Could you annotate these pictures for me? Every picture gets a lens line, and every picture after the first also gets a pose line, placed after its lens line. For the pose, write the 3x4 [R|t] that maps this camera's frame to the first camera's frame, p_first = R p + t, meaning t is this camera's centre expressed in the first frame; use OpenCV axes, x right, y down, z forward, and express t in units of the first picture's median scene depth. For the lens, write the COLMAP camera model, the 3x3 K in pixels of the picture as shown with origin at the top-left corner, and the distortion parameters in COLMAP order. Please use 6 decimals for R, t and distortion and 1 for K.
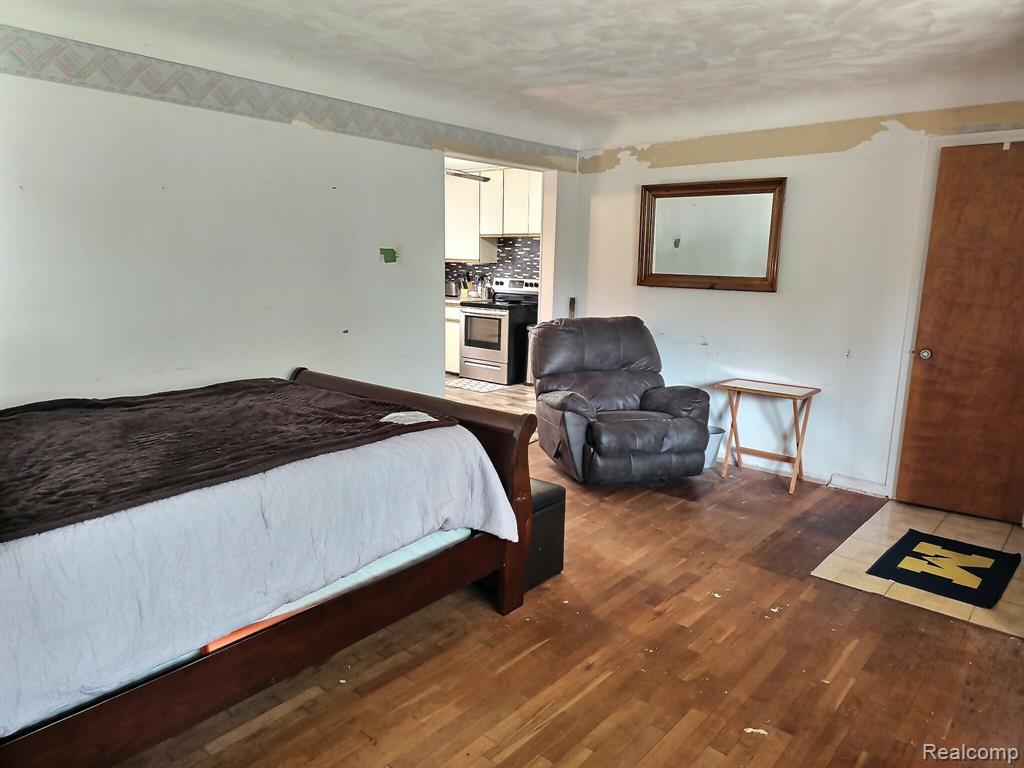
lens RADIAL K [[680.1, 0, 510.8], [0, 680.1, 388.9], [0, 0, 1]] dist [0.055785, -0.049204]
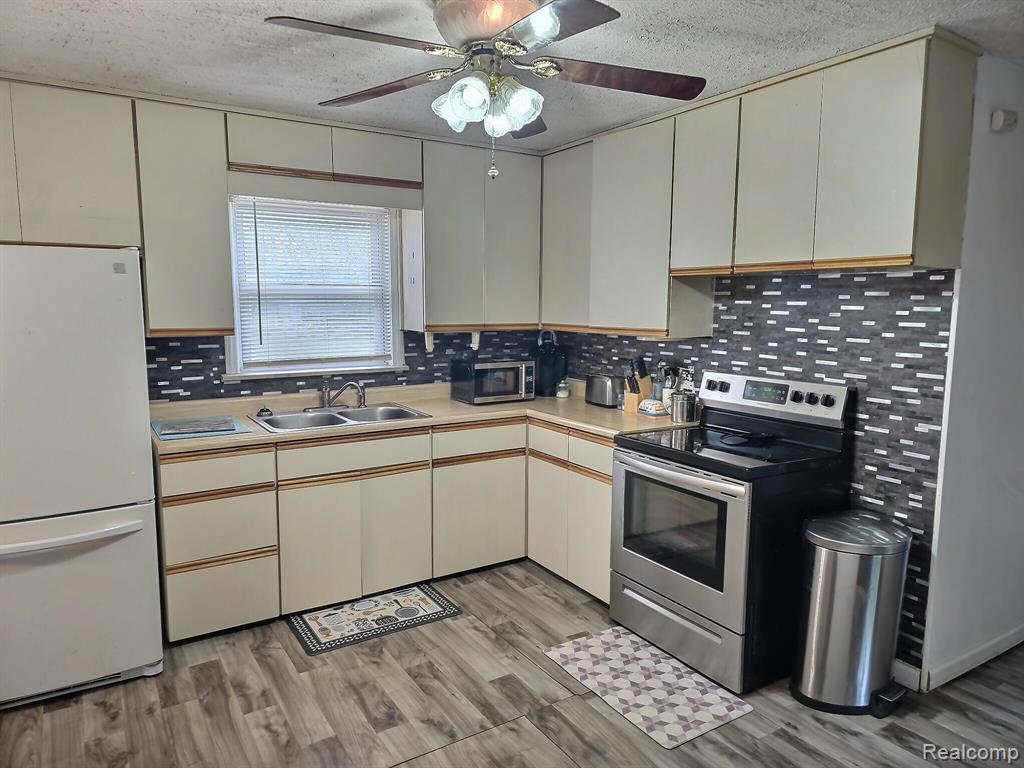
lens RADIAL K [[680.1, 0, 504.1], [0, 680.1, 380.5], [0, 0, 1]] dist [0.055785, -0.049204]
pose [[0.958266, 0.024856, -0.284795, -0.023331], [-0.047844, 0.996106, -0.074048, -0.124554], [0.281846, 0.084584, 0.955724, 0.585621]]
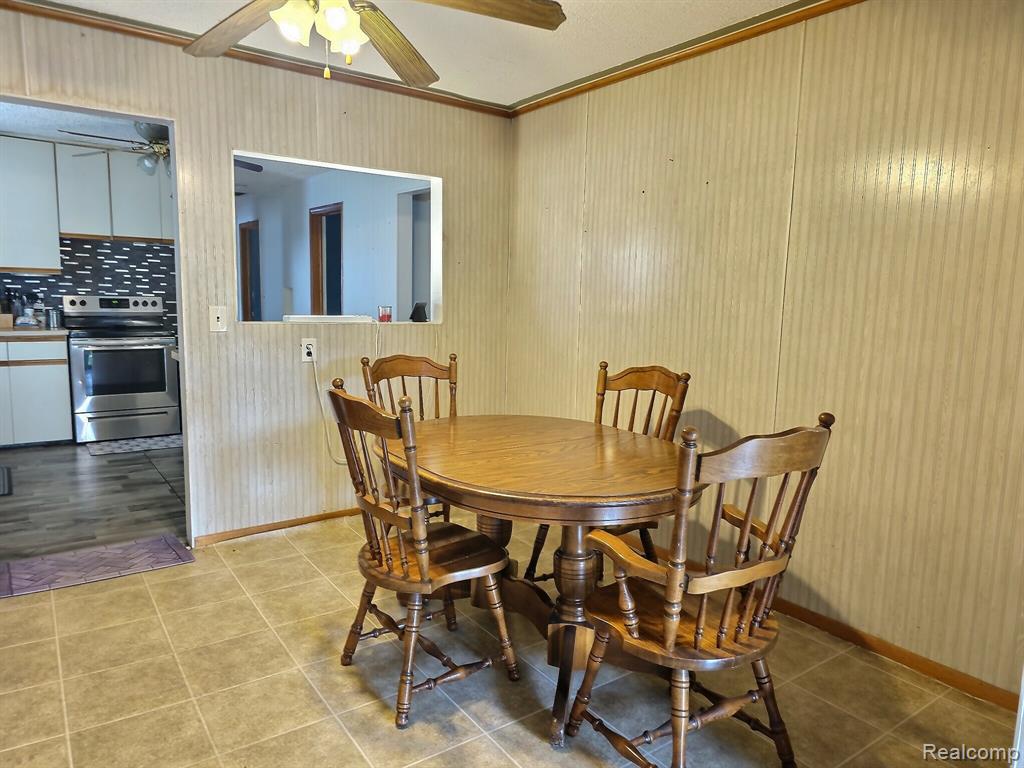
lens RADIAL K [[680.1, 0, 511.2], [0, 680.1, 382.7], [0, 0, 1]] dist [0.055785, -0.049204]
pose [[0.222133, -0.140229, 0.964880, -0.629870], [0.168197, 0.980279, 0.103745, -0.074561], [-0.960399, 0.139244, 0.241339, 0.416846]]
